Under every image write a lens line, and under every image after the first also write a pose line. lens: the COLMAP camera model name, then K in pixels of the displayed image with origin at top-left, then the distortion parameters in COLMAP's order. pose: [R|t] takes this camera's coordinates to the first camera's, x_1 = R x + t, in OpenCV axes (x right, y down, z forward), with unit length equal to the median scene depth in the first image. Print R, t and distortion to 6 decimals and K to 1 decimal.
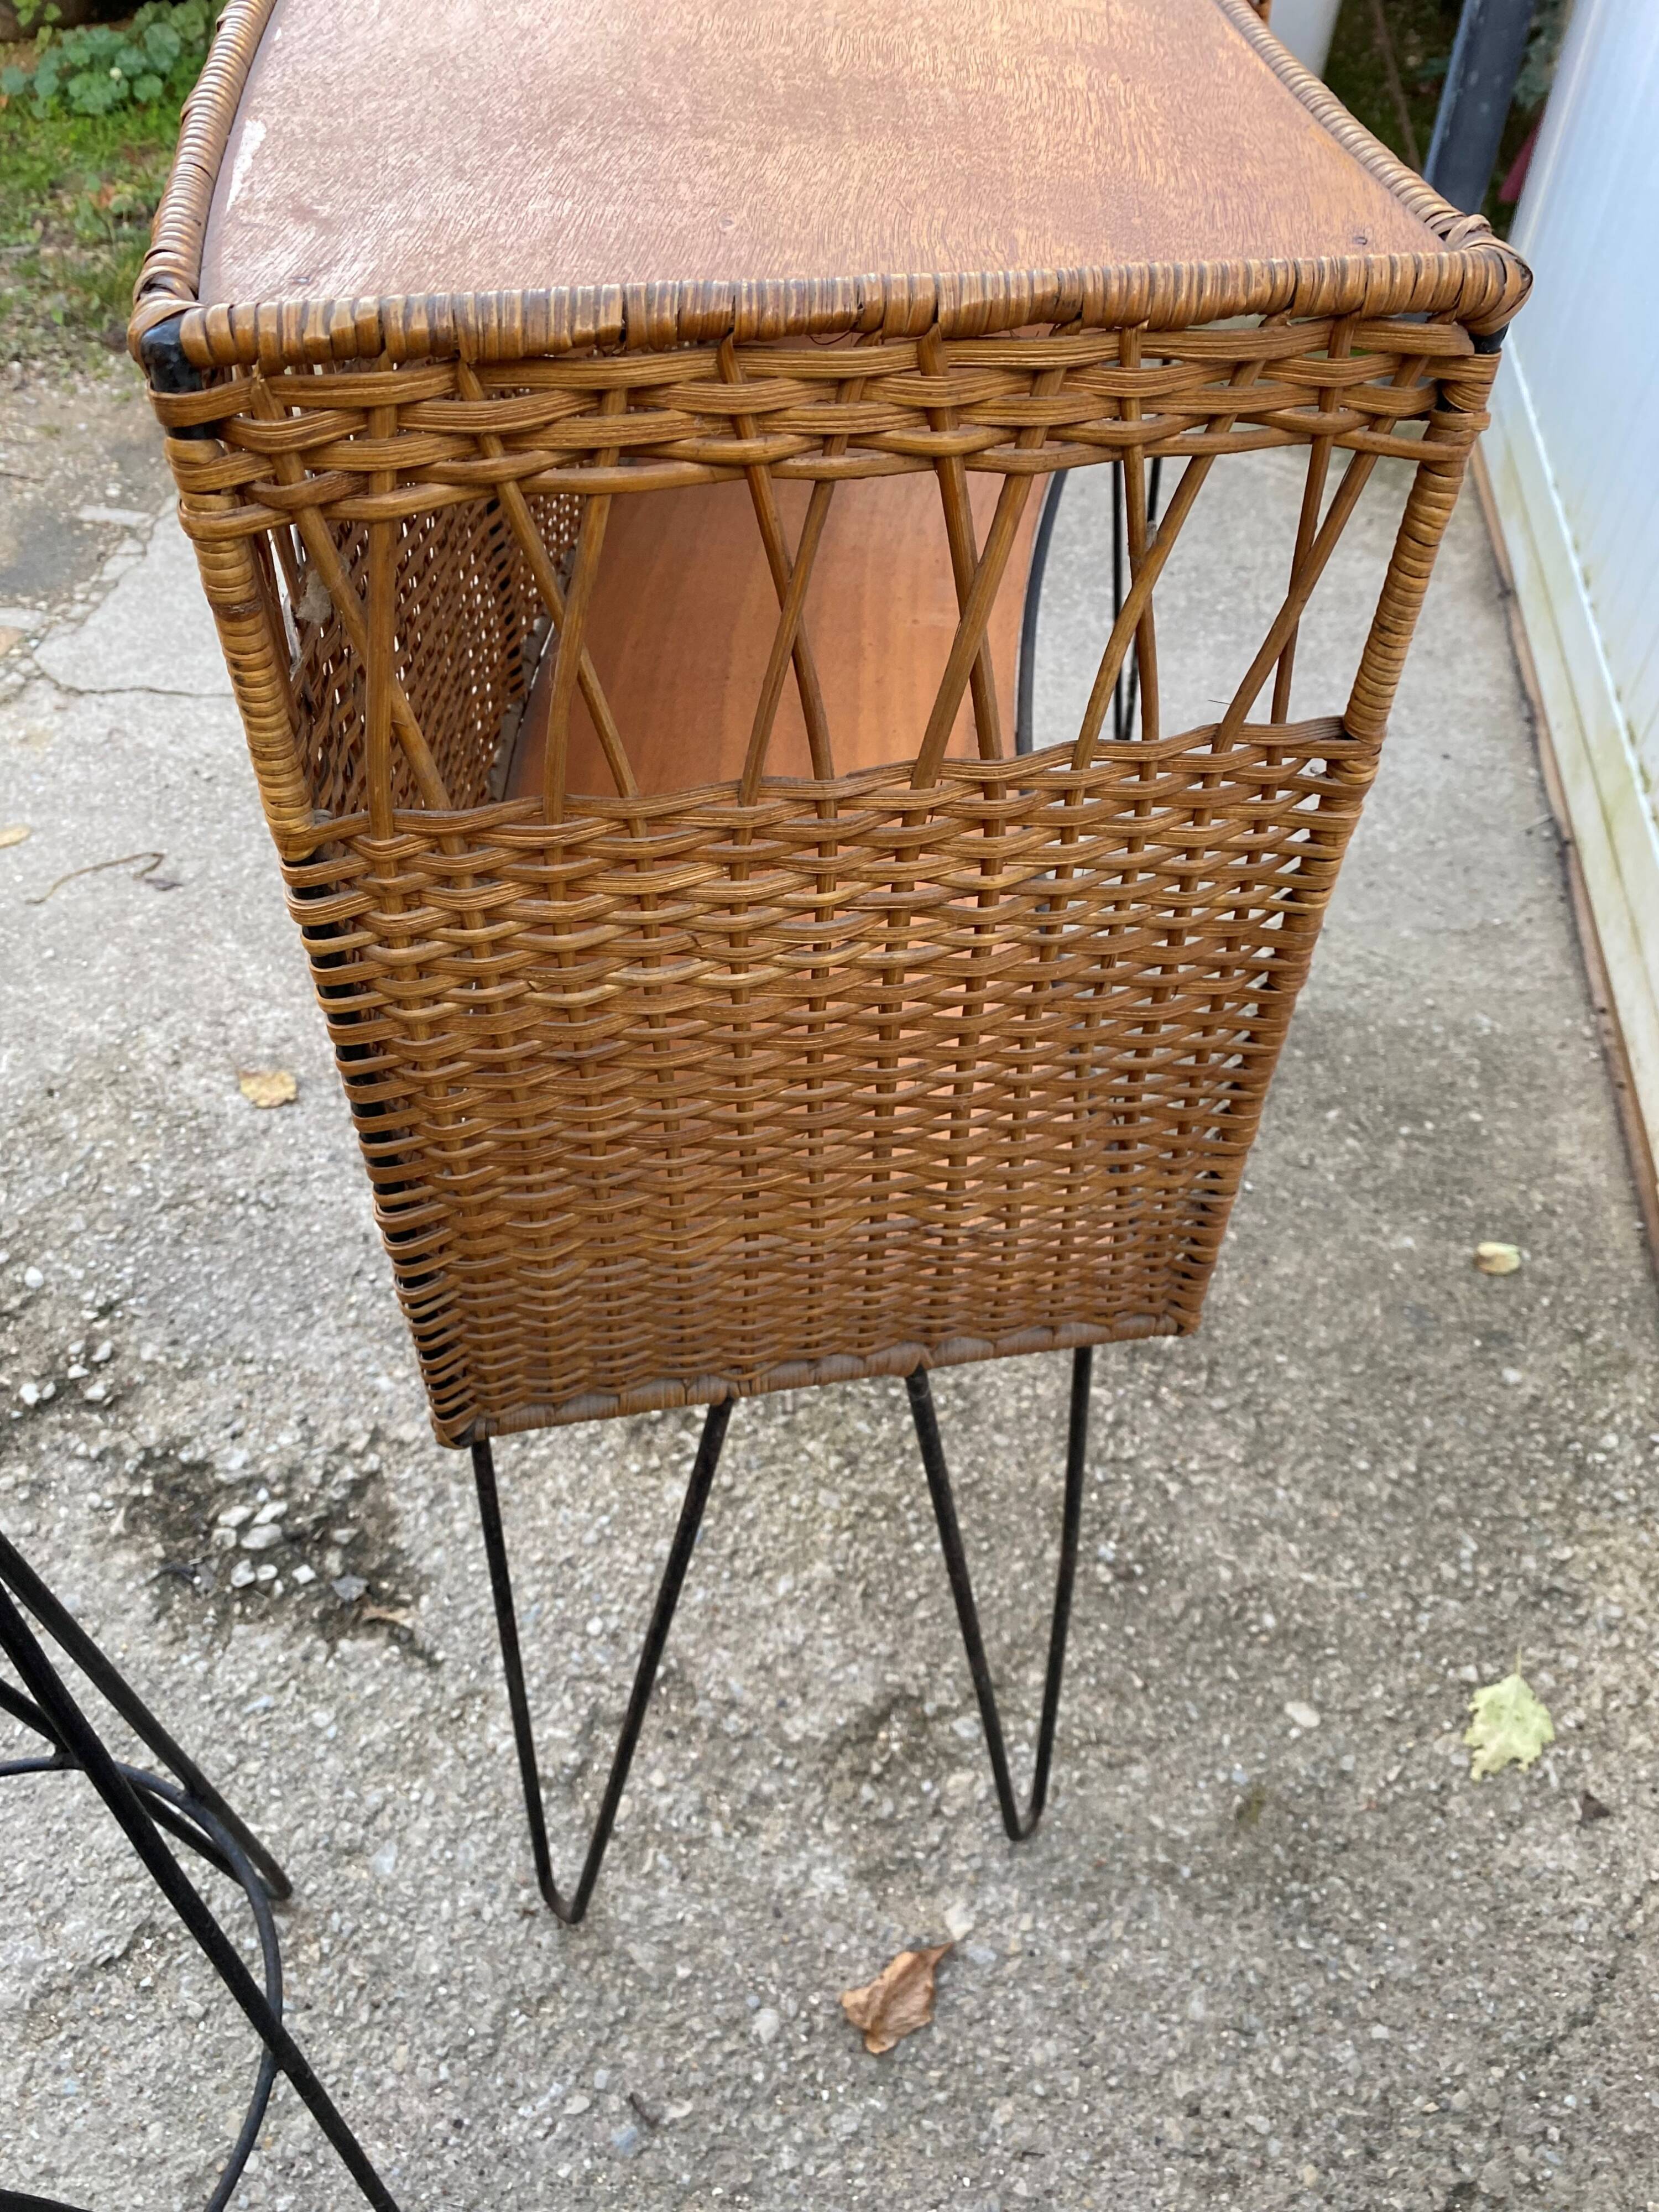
lens RADIAL K [[1683.0, 0, 834.8], [0, 1683.0, 1110.3], [0, 0, 1]] dist [0.004734, 0.000206]
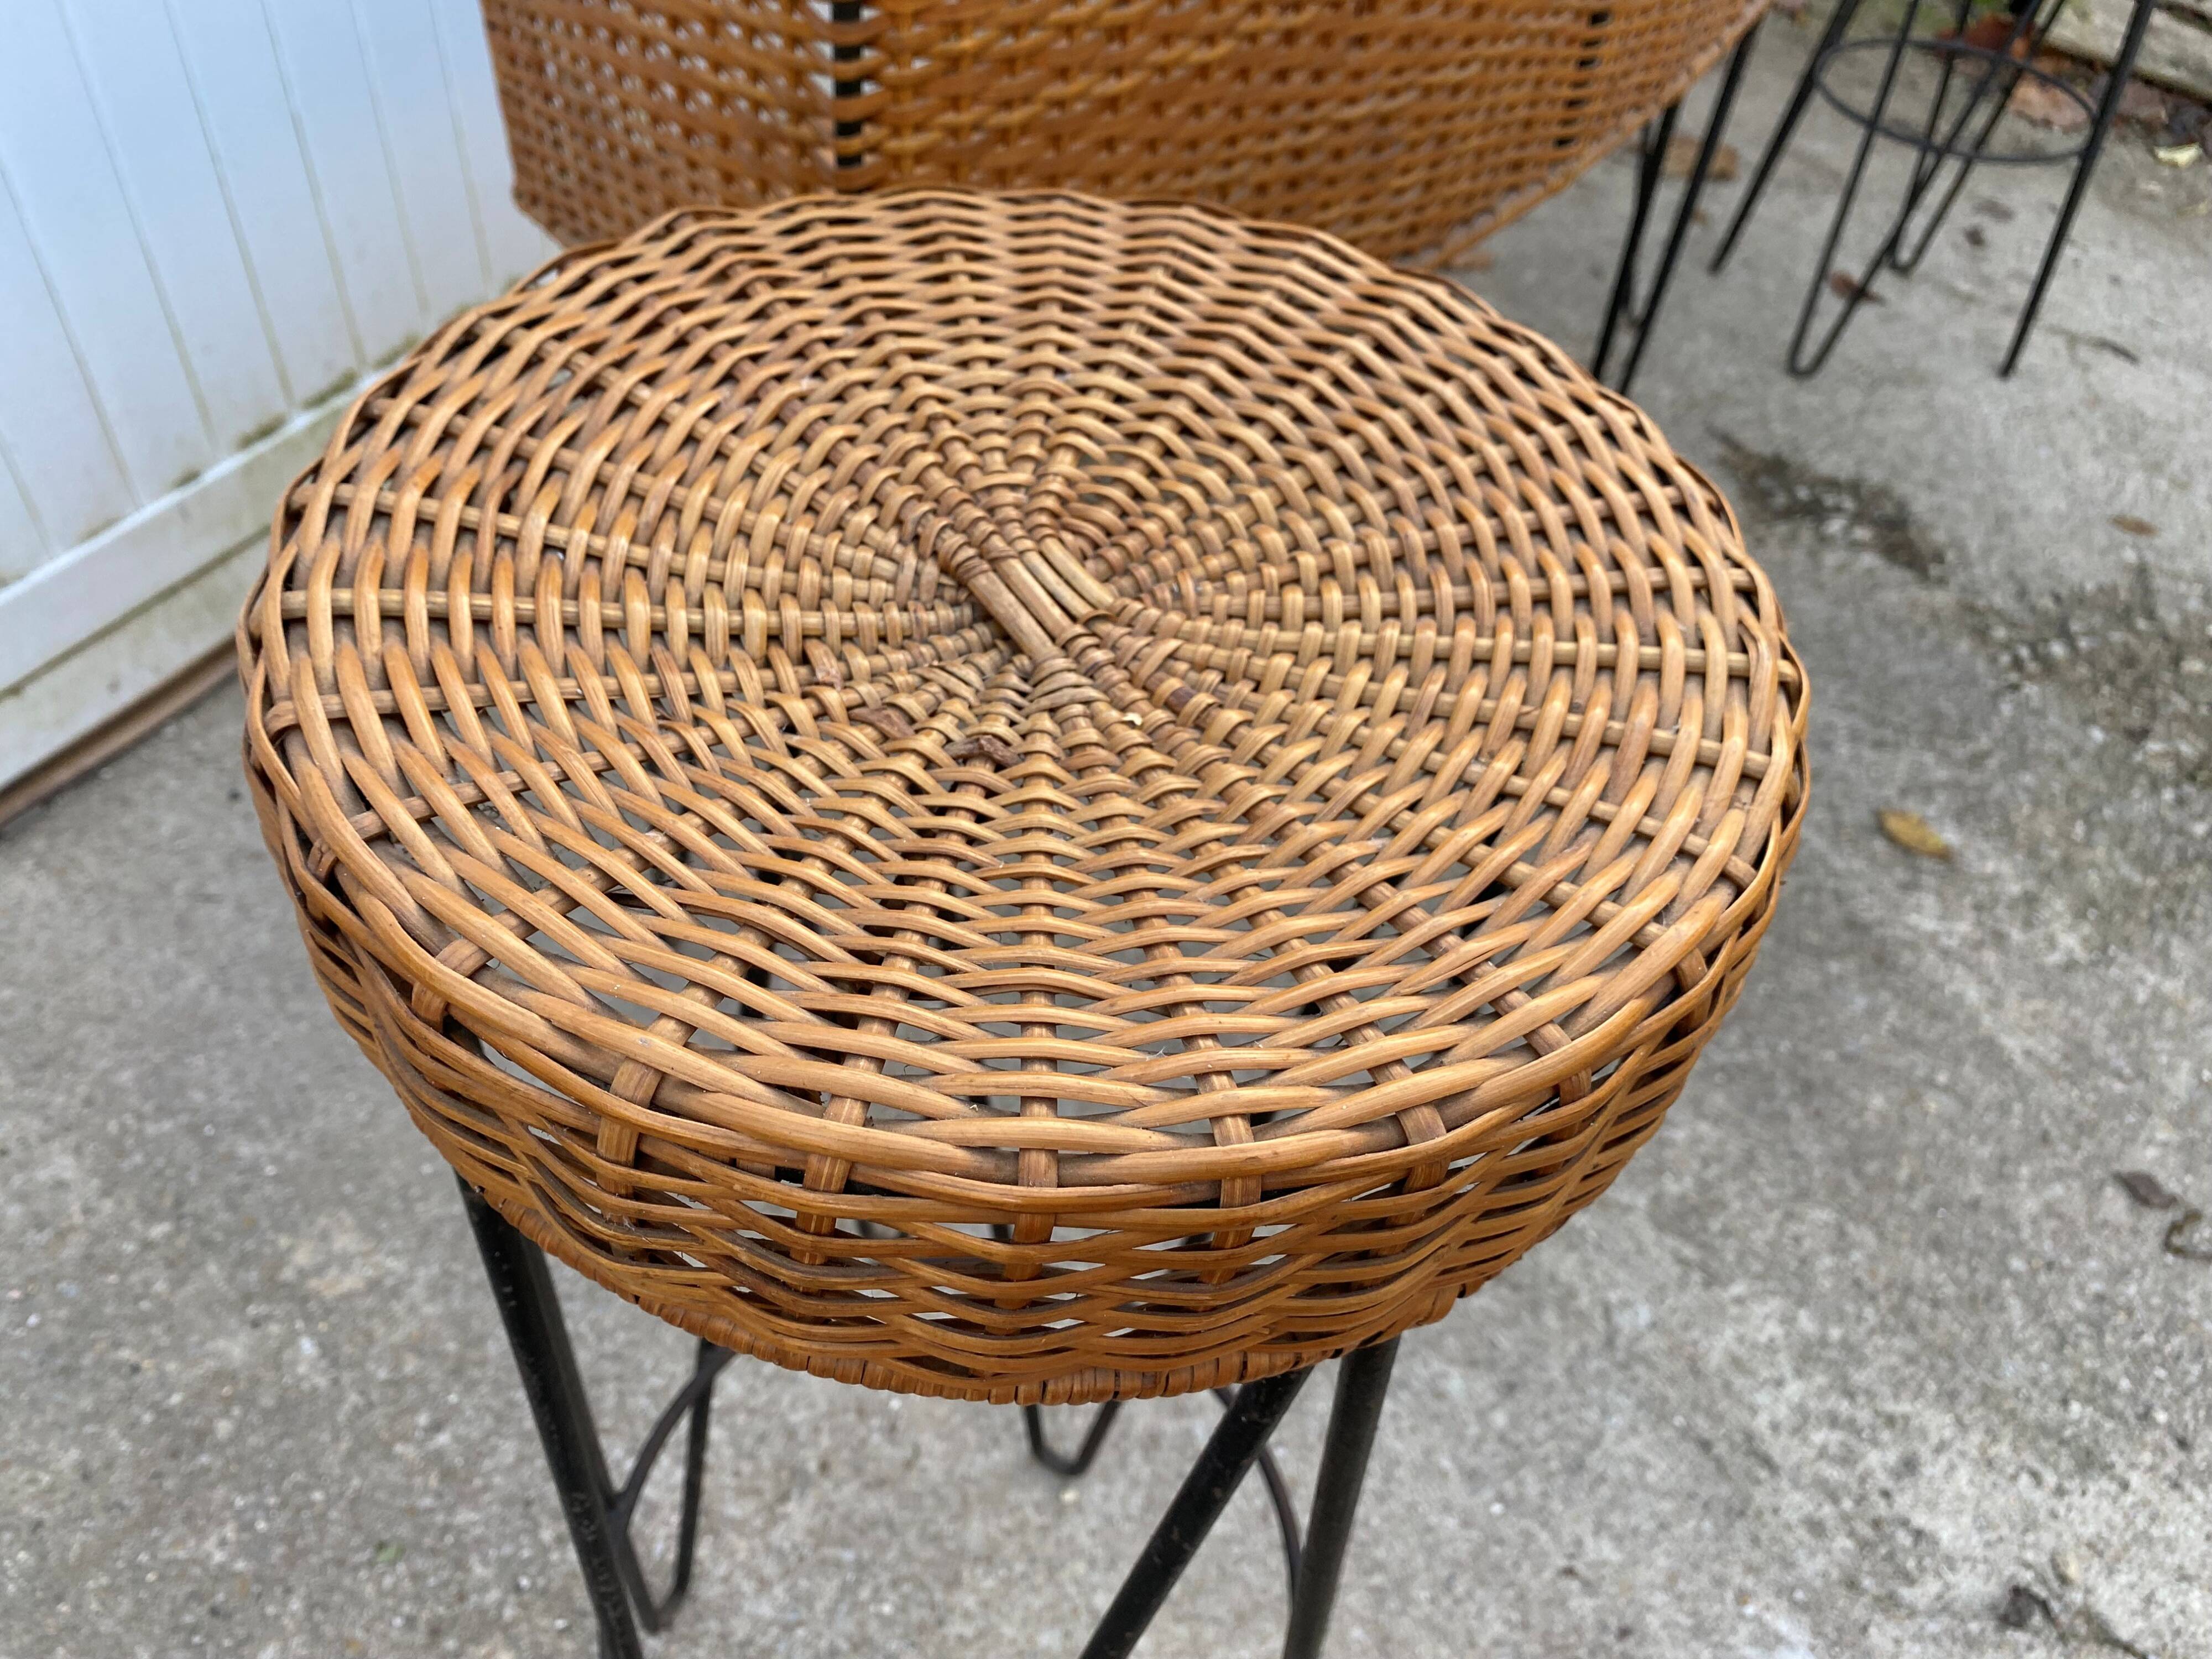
lens RADIAL K [[1660.2, 0, 1040.4], [0, 1660.2, 826.0], [0, 0, 1]] dist [0.001113, 0.000018]
pose [[-0.918506, -0.329725, 0.218239, -0.125393], [0.244989, -0.041331, 0.968645, -1.206296], [-0.310366, 0.943172, 0.118741, 1.271049]]
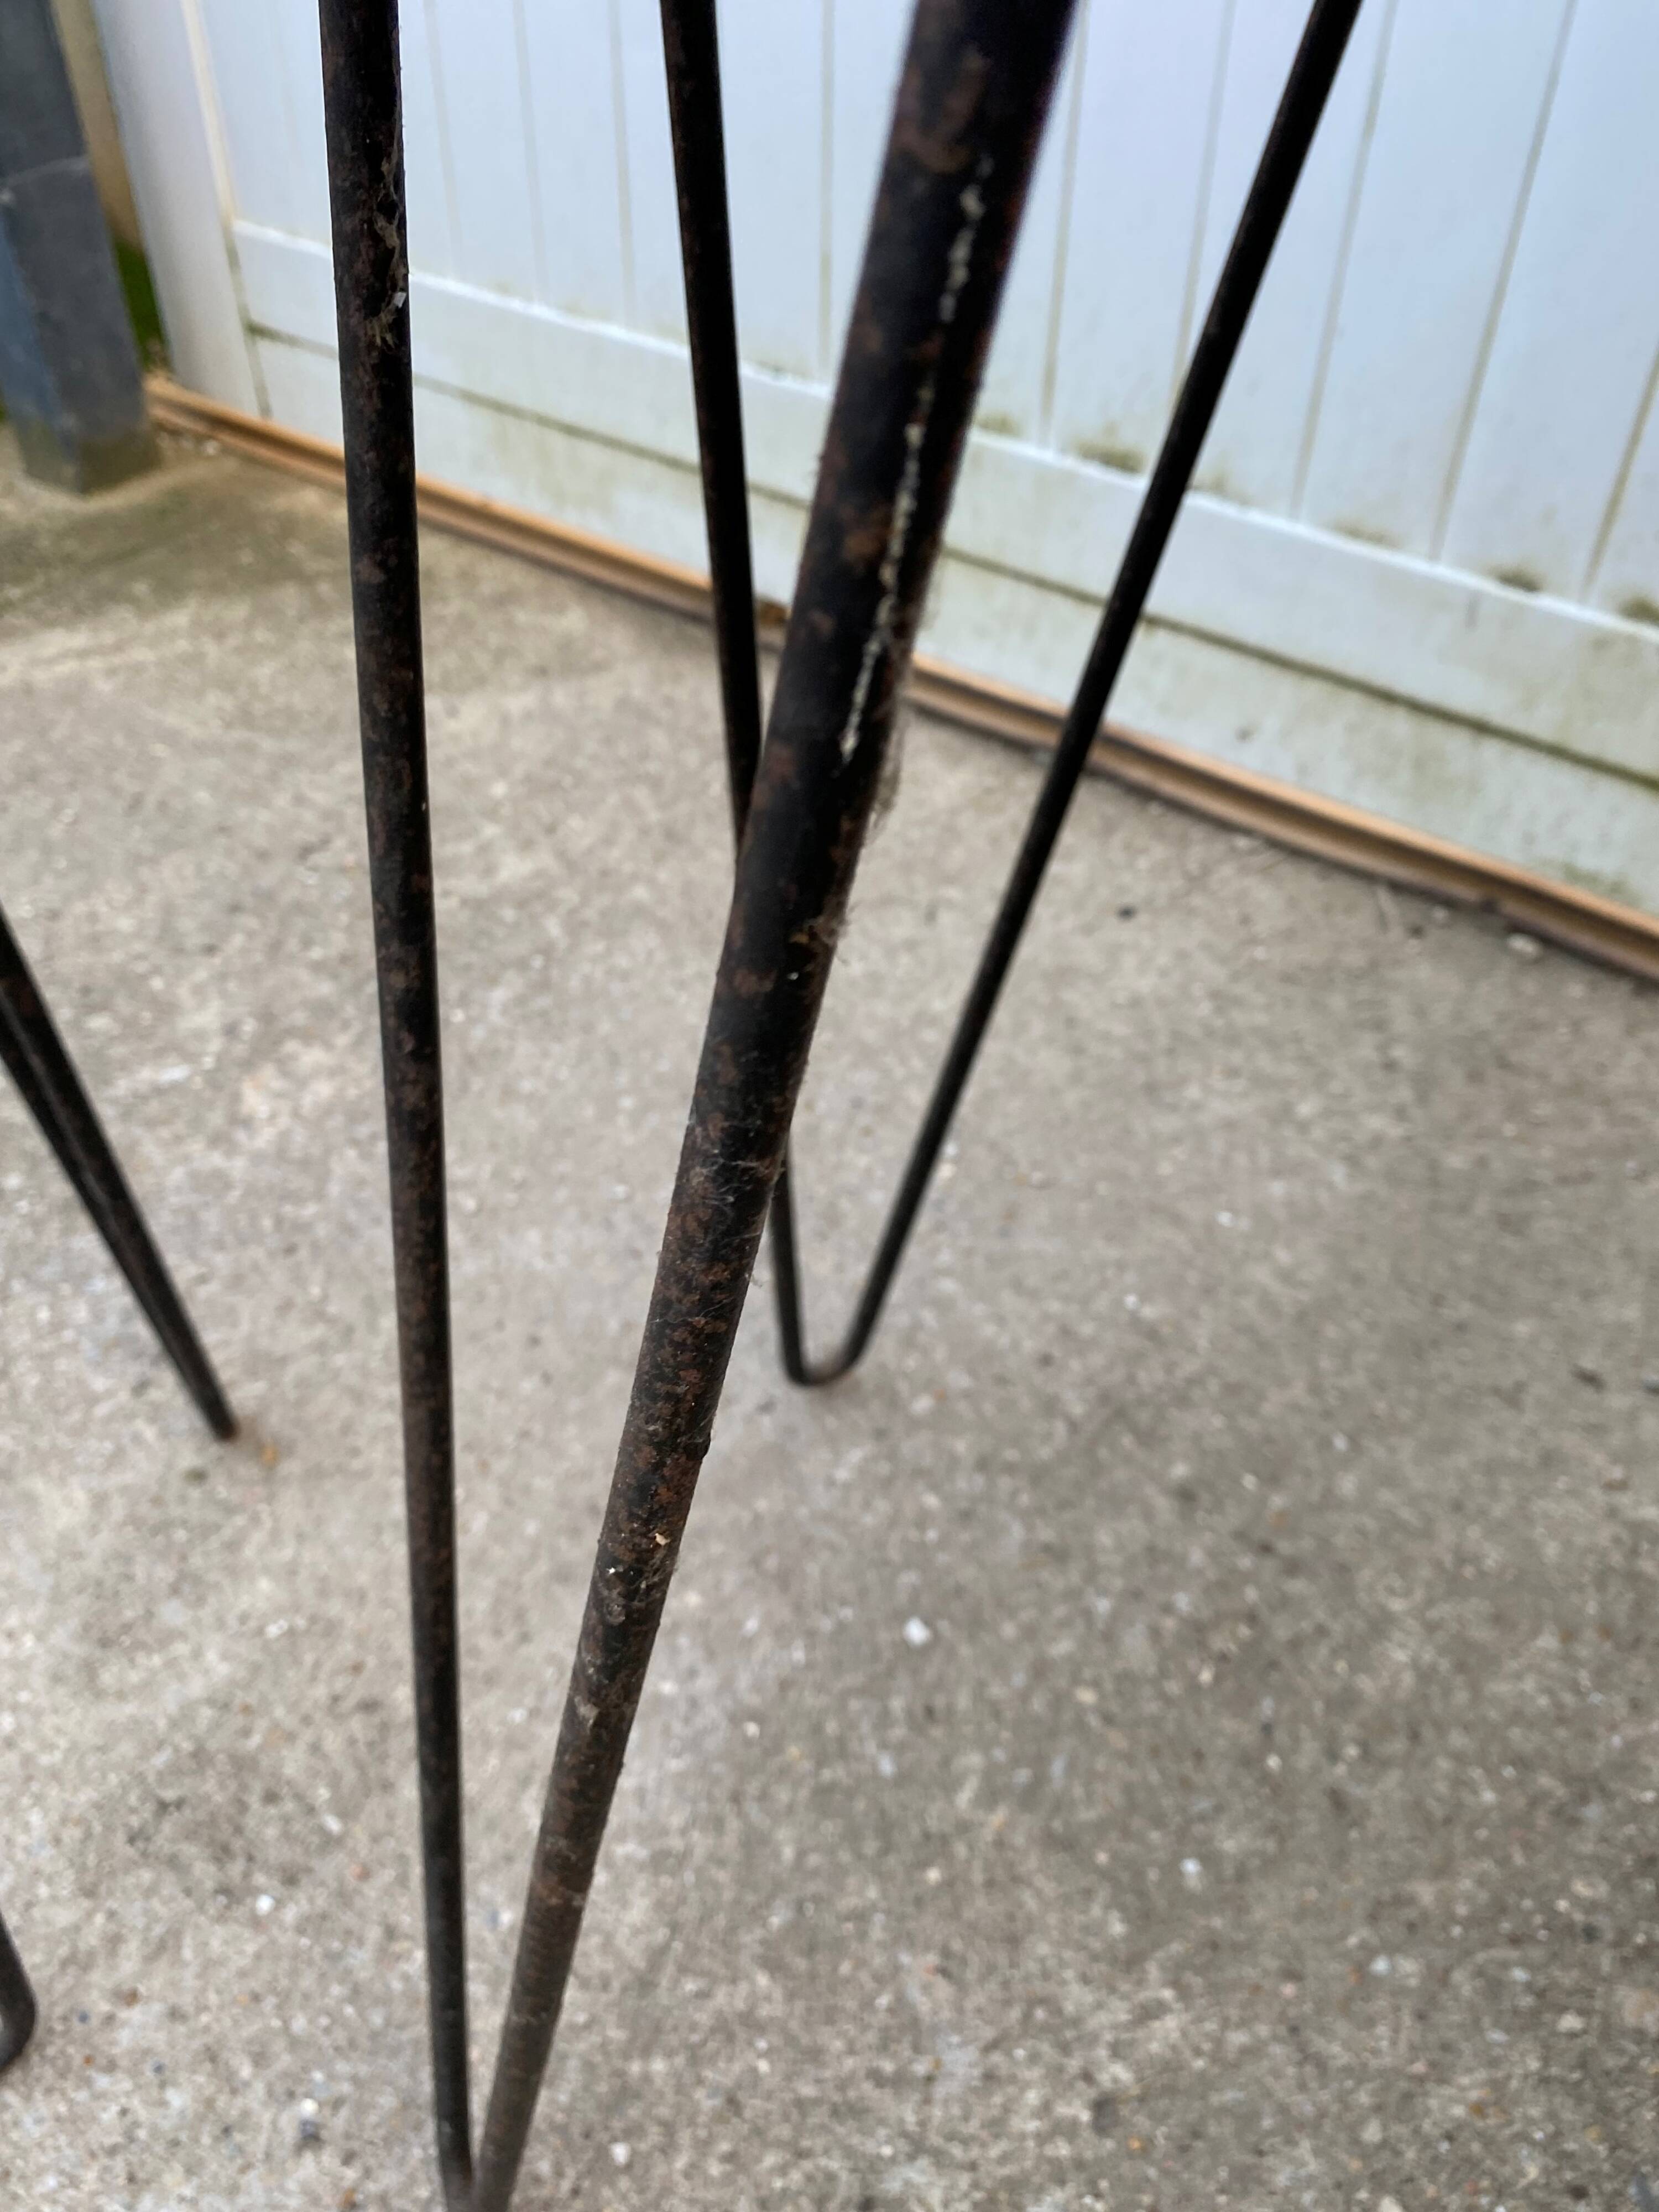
lens RADIAL K [[1811.9, 0, 829.5], [0, 1811.9, 1106.0], [0, 0, 1]] dist [-0.009653, -0.007645]
pose [[0.478971, -0.579556, 0.659319, -0.045677], [0.644563, 0.742069, 0.184044, -0.490009], [-0.595924, 0.336821, 0.728990, 1.077441]]
